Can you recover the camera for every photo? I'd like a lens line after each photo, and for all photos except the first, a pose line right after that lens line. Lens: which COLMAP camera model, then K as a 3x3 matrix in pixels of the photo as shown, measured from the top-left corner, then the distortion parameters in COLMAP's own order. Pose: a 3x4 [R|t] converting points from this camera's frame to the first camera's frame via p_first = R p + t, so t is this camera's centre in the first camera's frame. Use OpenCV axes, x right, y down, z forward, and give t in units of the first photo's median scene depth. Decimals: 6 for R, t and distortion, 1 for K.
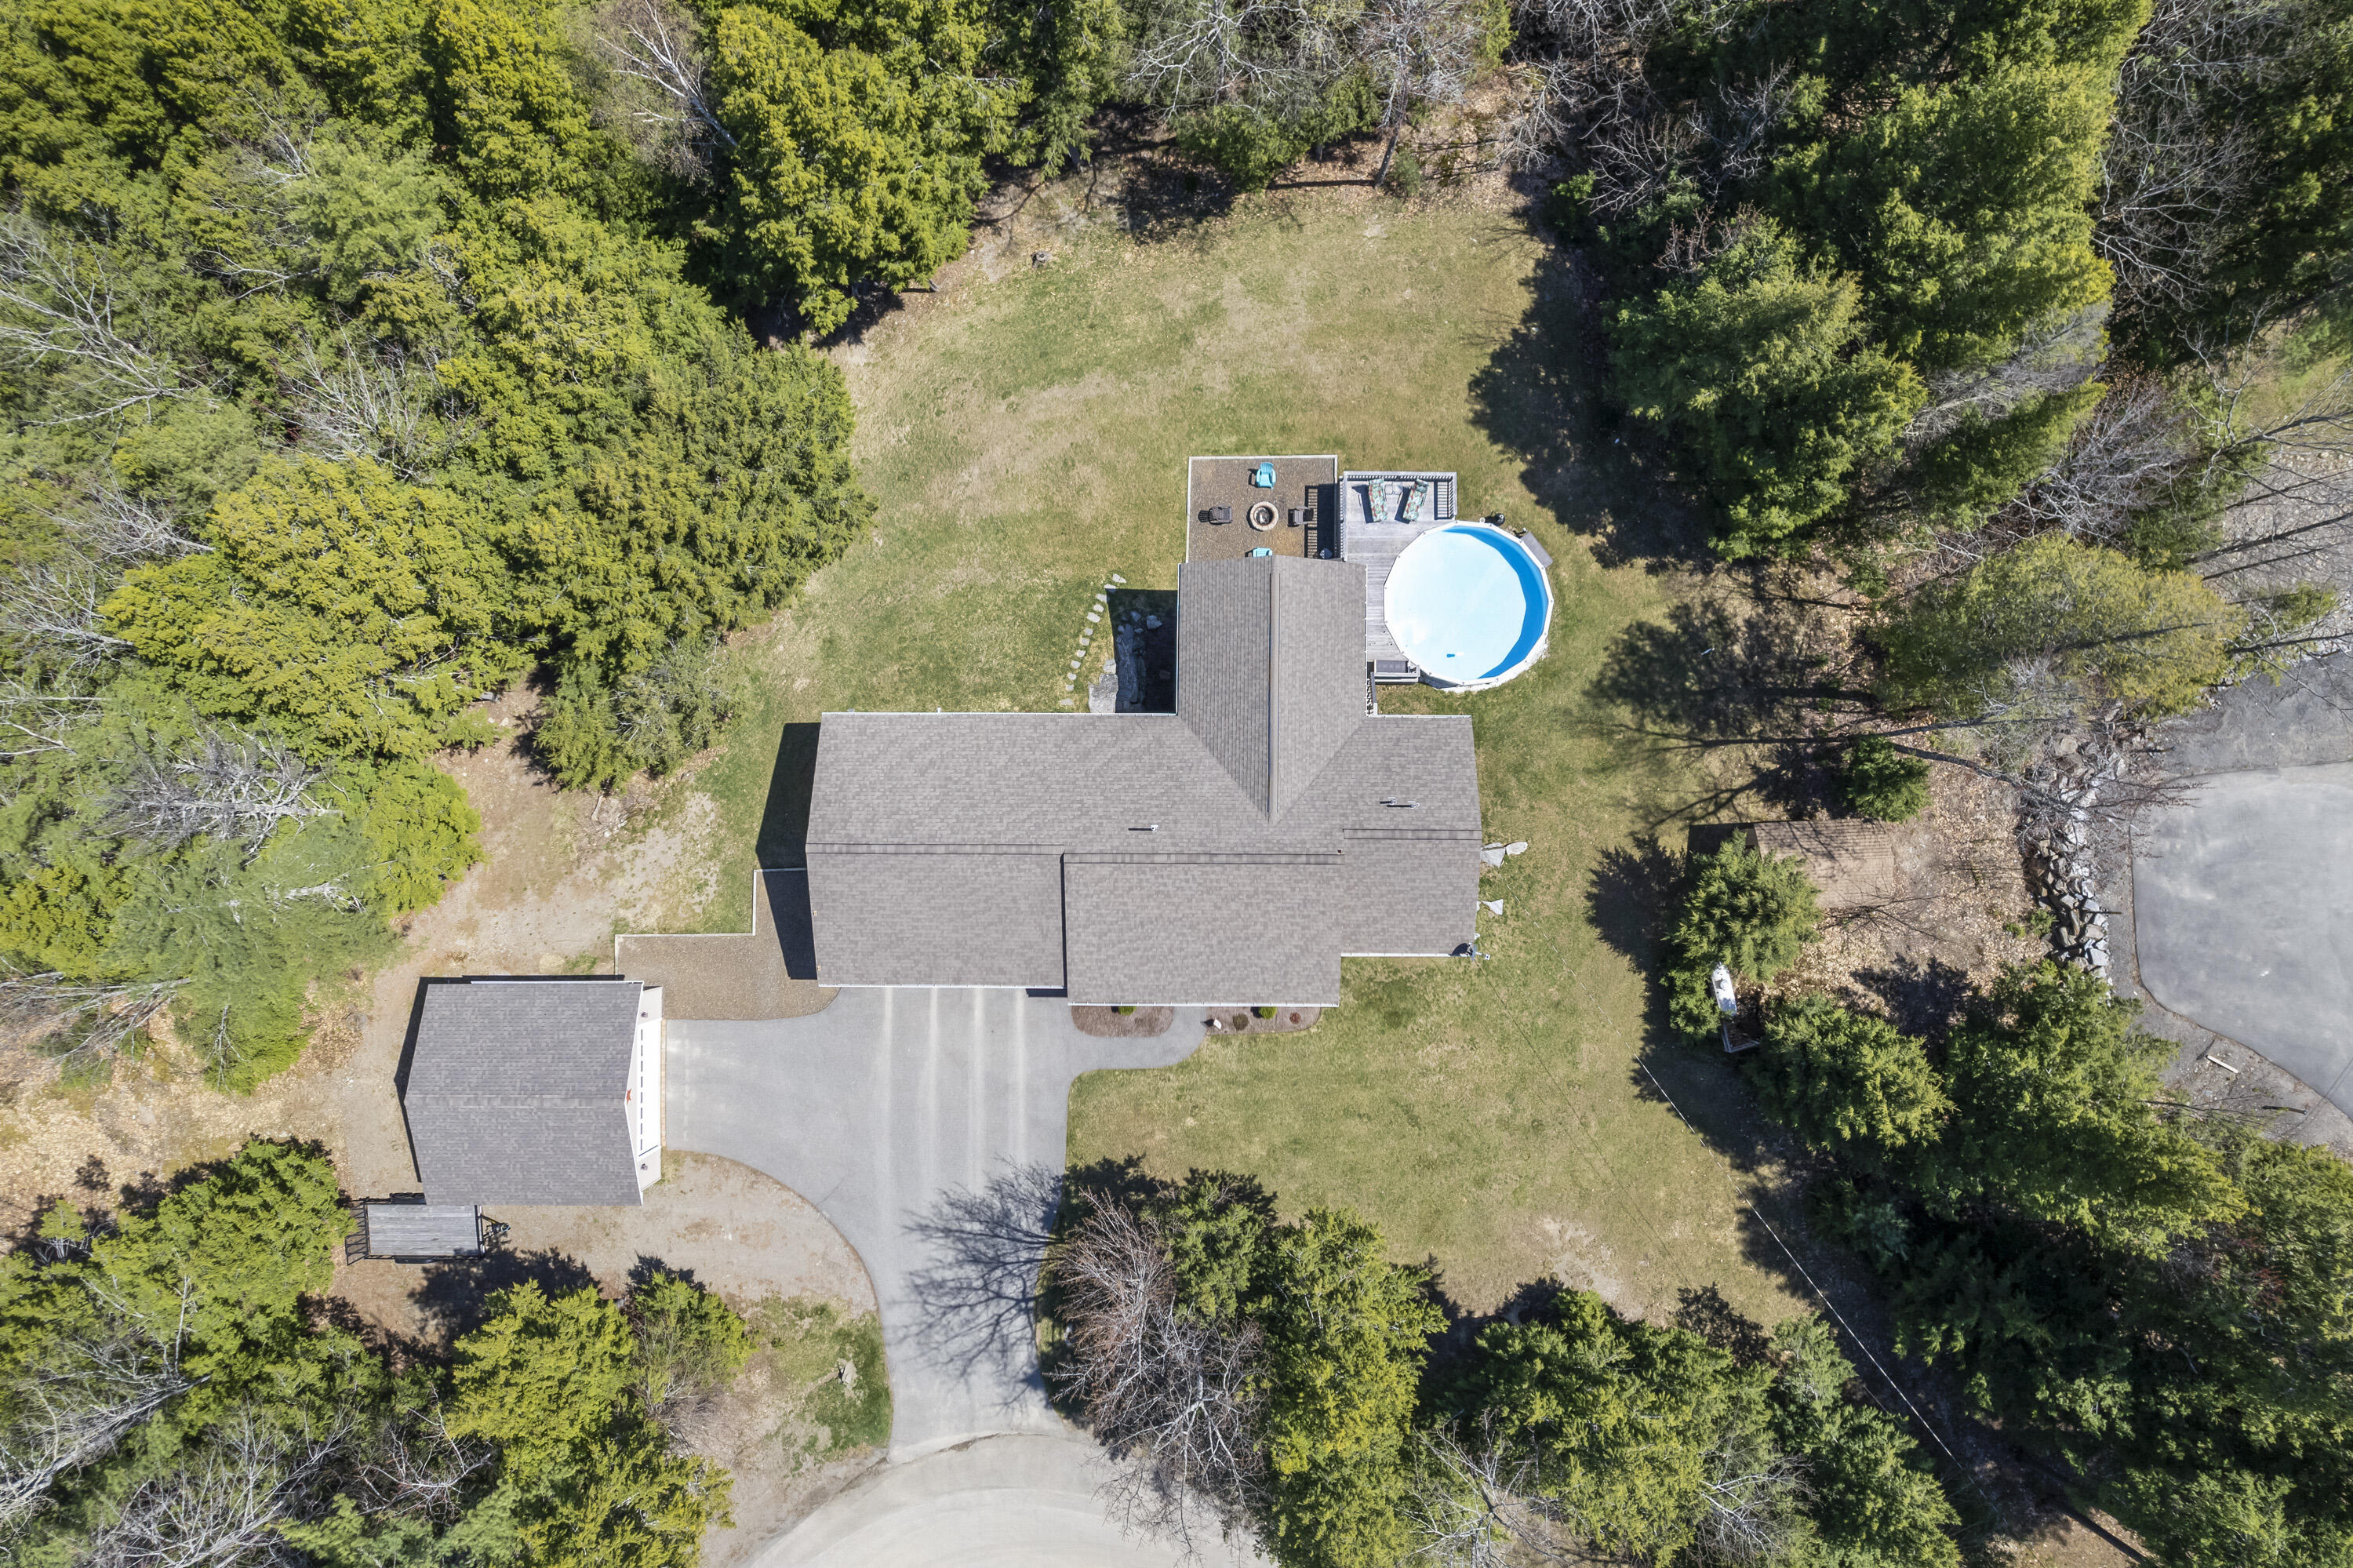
lens RADIAL K [[1499.2, 0, 1176.5], [0, 1499.2, 784.0], [0, 0, 1]] dist [-0.072221, 0.061278]
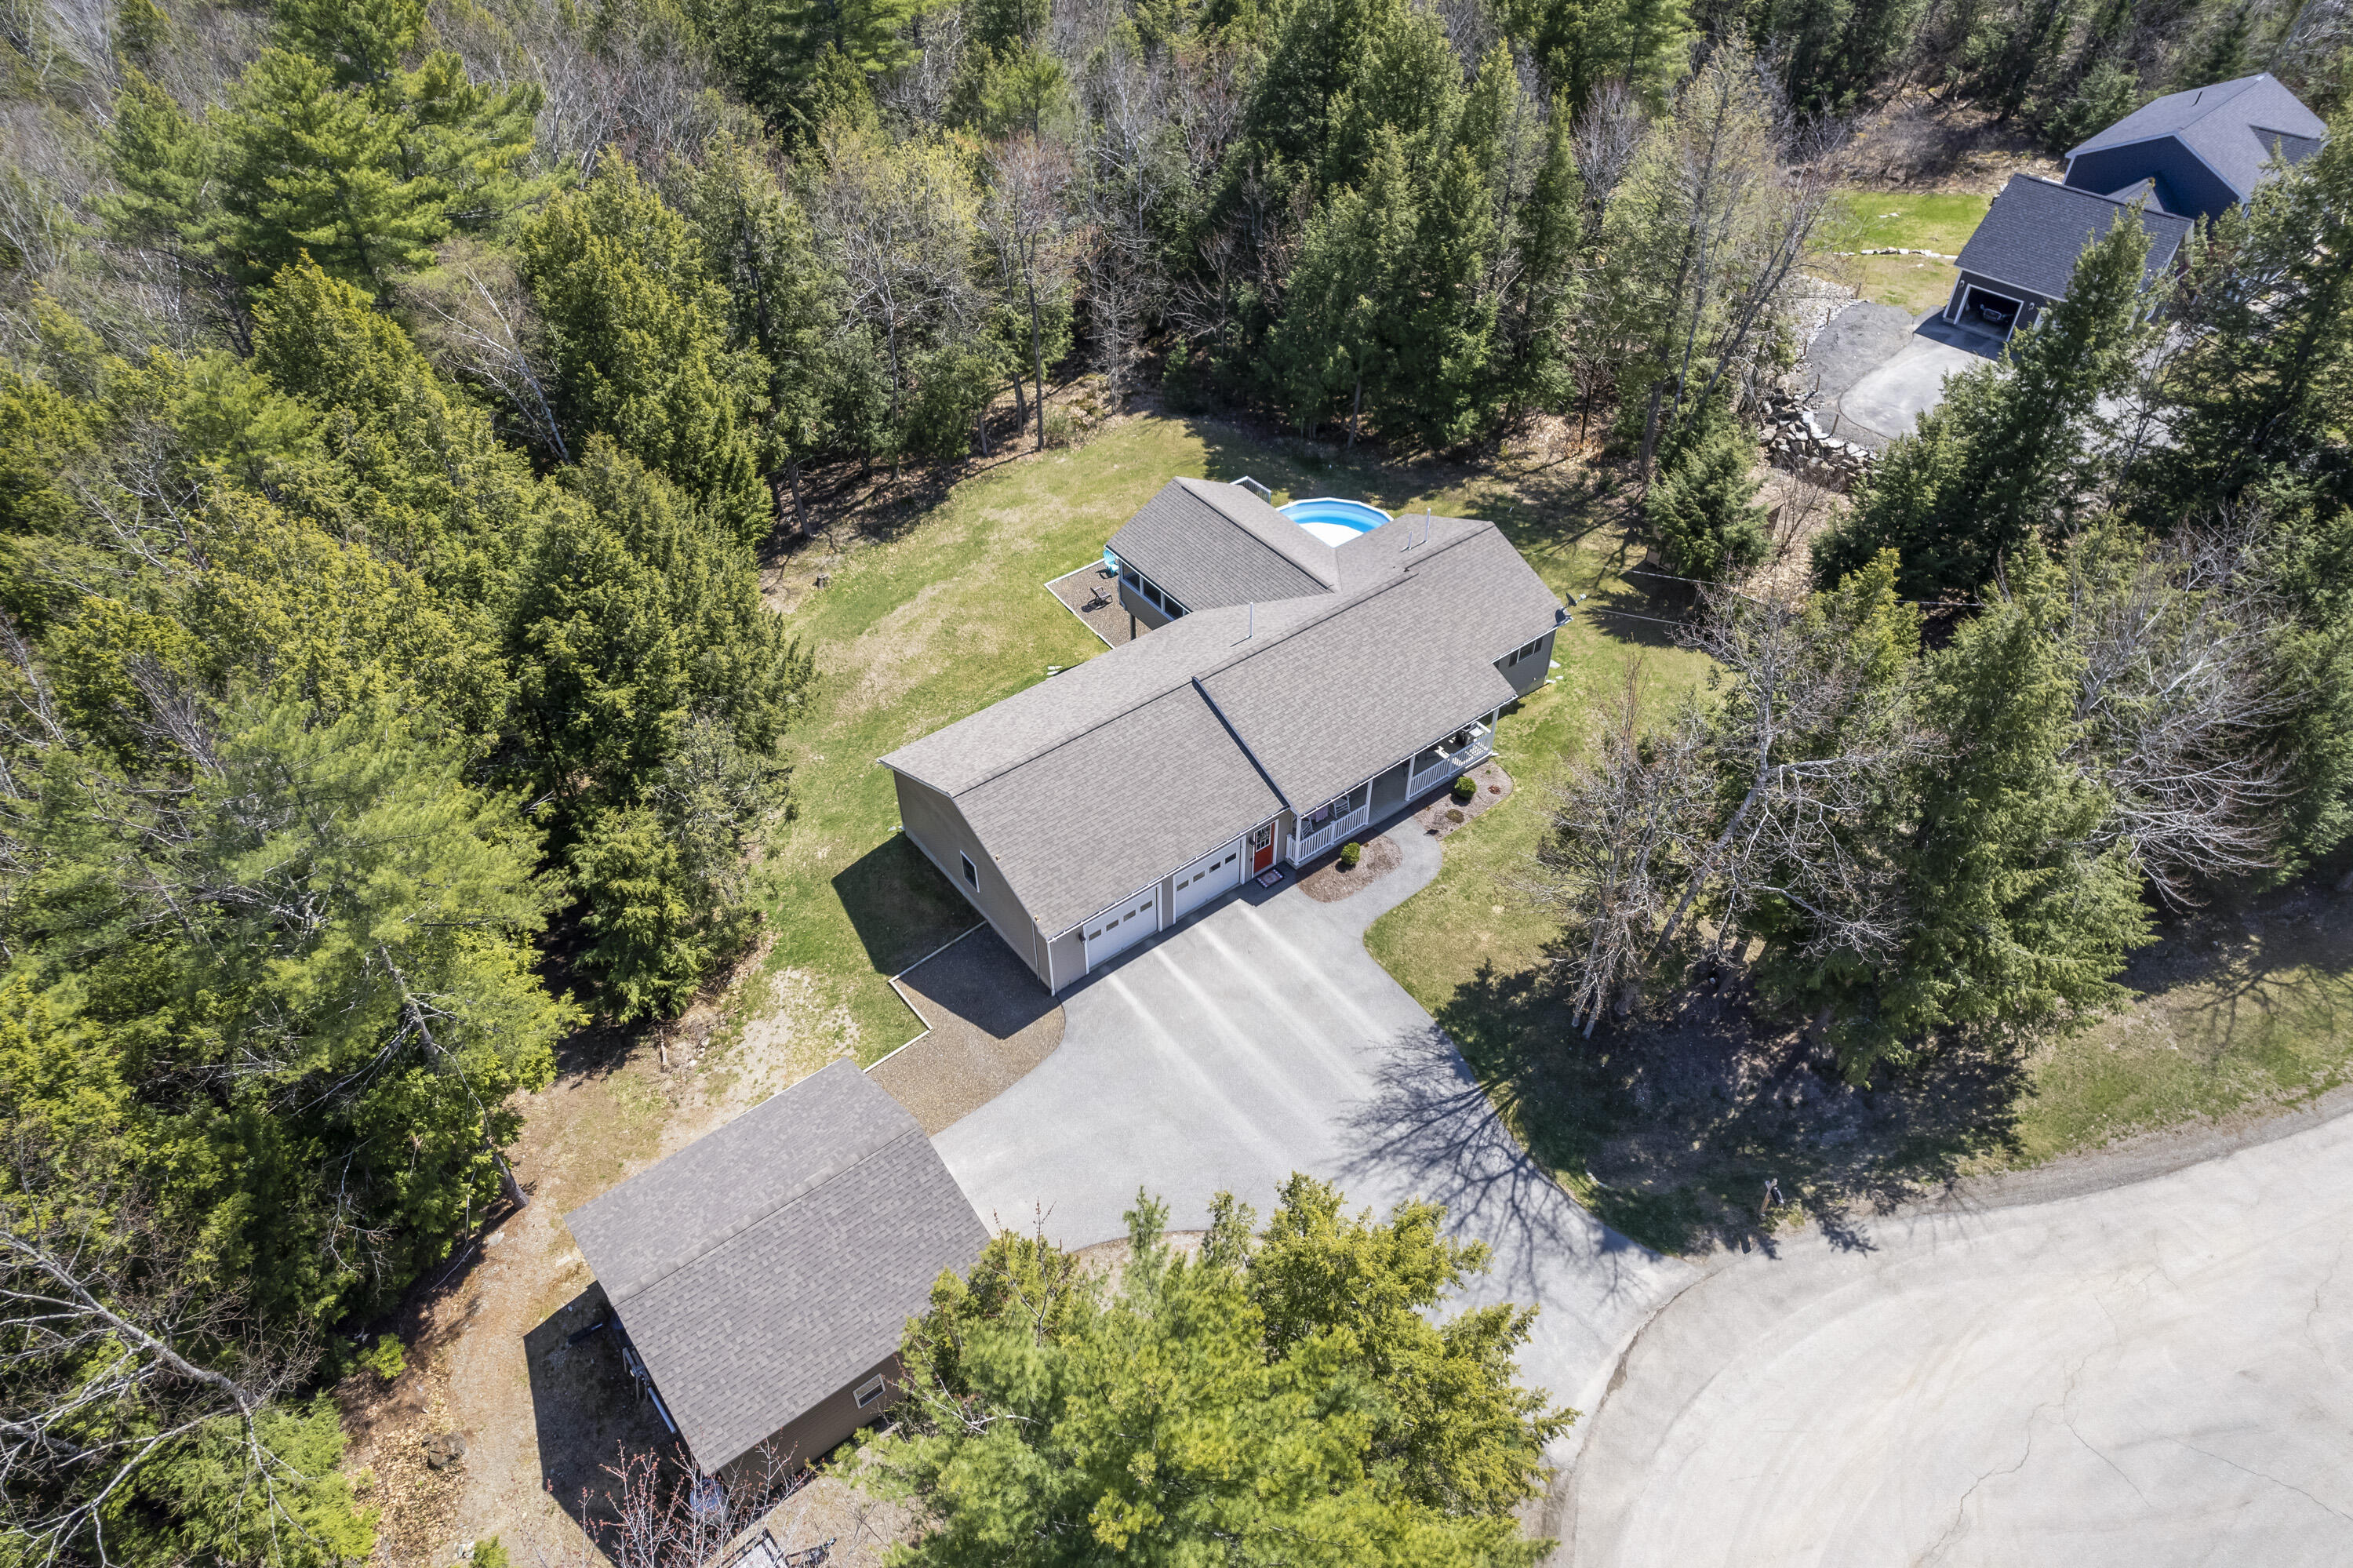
lens RADIAL K [[1499.2, 0, 1176.5], [0, 1499.2, 784.0], [0, 0, 1]] dist [-0.072221, 0.061278]
pose [[0.790790, -0.415363, 0.449582, -0.471426], [0.611340, 0.572266, -0.546604, 0.521908], [-0.030241, 0.707096, 0.706470, 0.351827]]
